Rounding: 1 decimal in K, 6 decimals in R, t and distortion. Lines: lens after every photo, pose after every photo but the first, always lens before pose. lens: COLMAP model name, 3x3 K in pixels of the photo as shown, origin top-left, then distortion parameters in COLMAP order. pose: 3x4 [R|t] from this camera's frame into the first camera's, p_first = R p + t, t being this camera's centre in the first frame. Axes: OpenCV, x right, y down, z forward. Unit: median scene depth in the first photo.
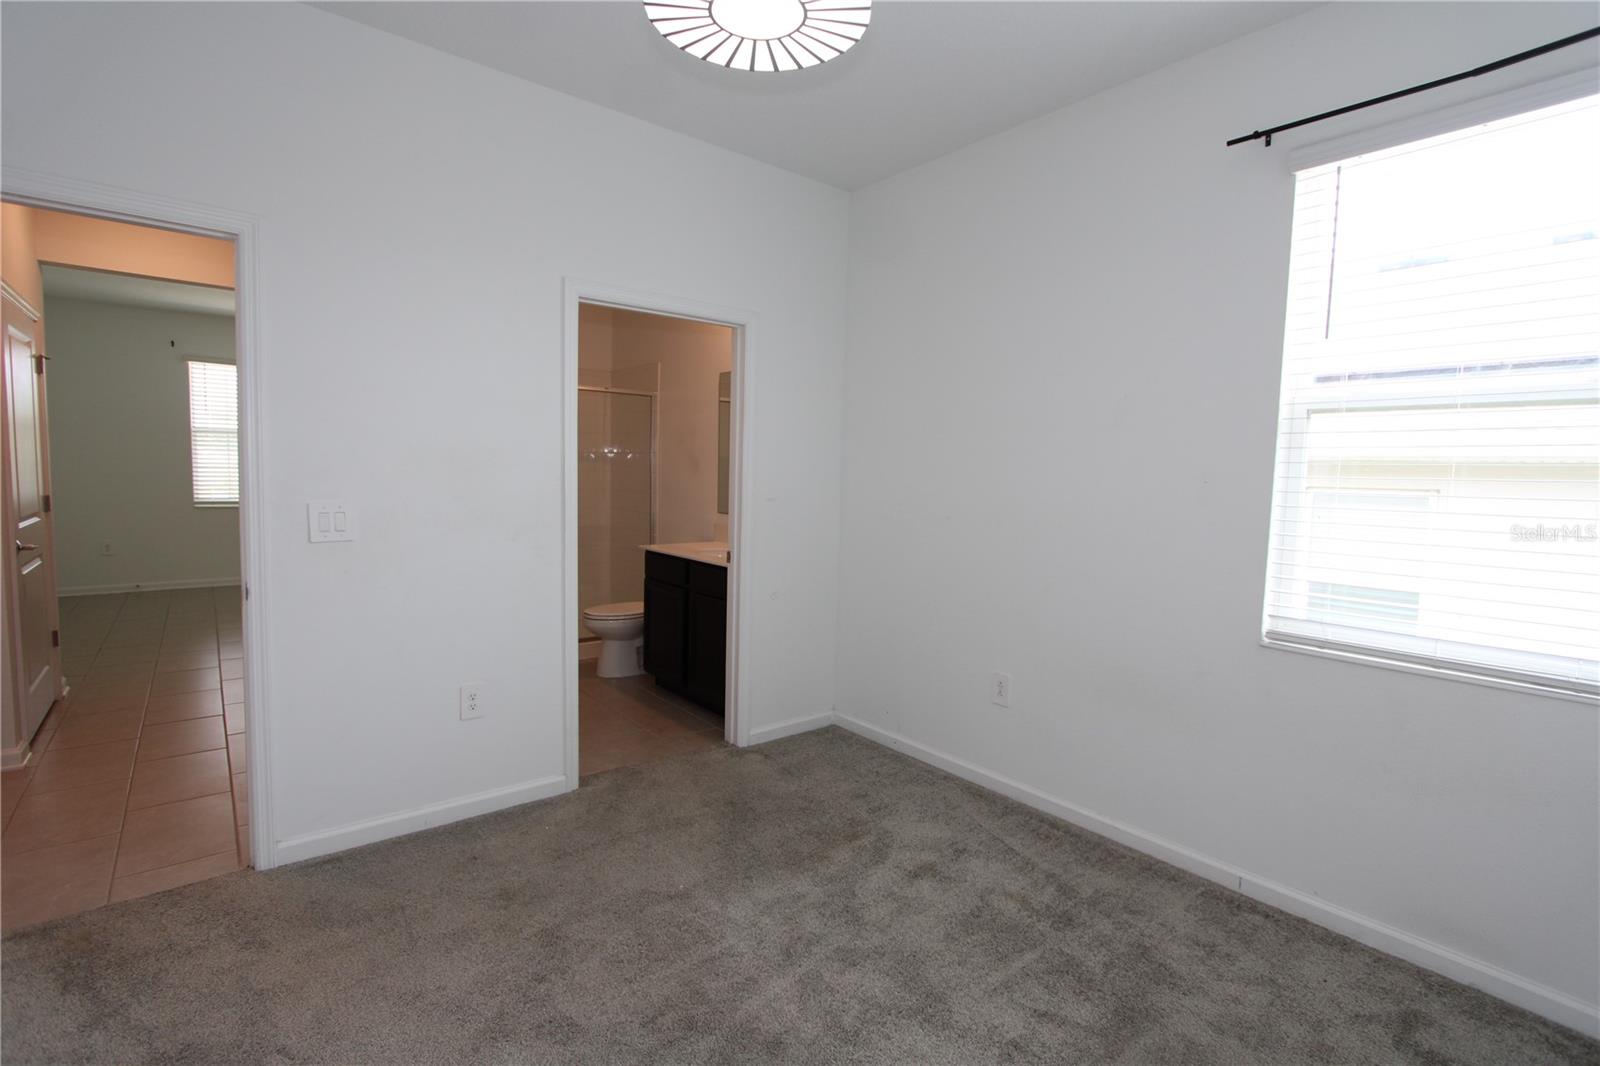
lens RADIAL K [[737.1, 0, 811.0], [0, 737.1, 526.2], [0, 0, 1]] dist [-0.019780, 0.003666]
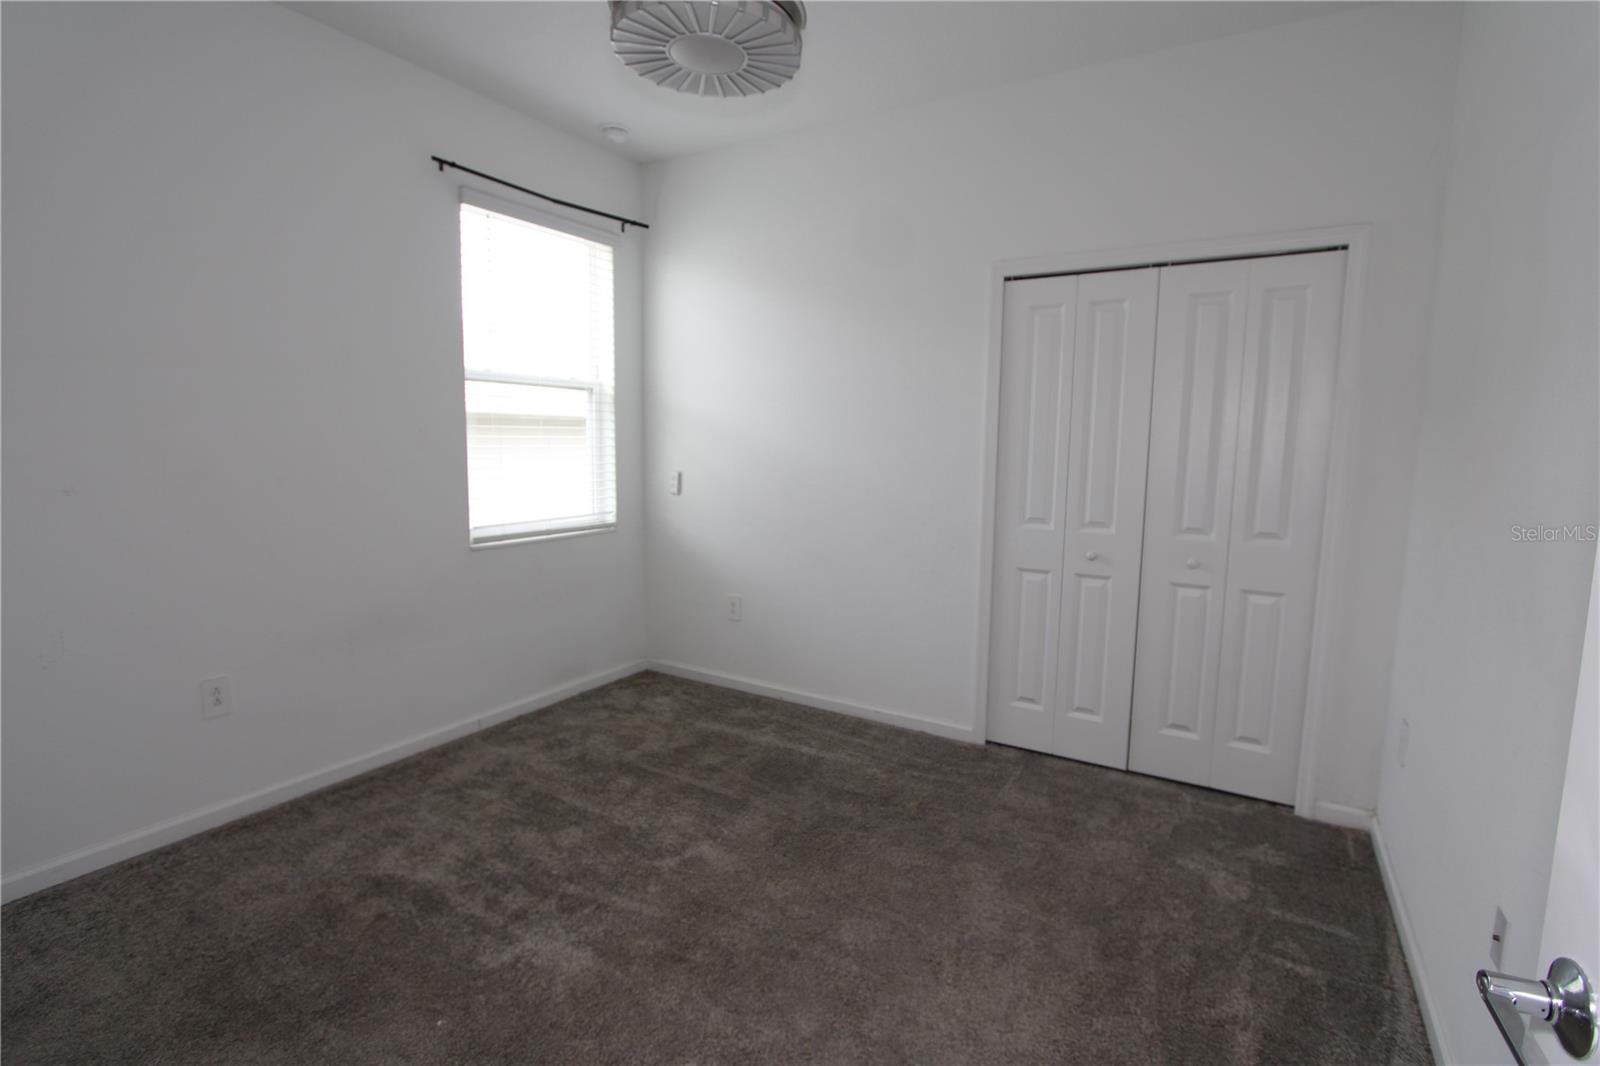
lens RADIAL K [[737.1, 0, 811.0], [0, 737.1, 526.2], [0, 0, 1]] dist [-0.019780, 0.003666]
pose [[-0.342489, -0.130966, 0.930349, -0.911565], [0.050293, 0.986261, 0.157351, -0.067337], [-0.938175, 0.100682, -0.331197, 0.886082]]
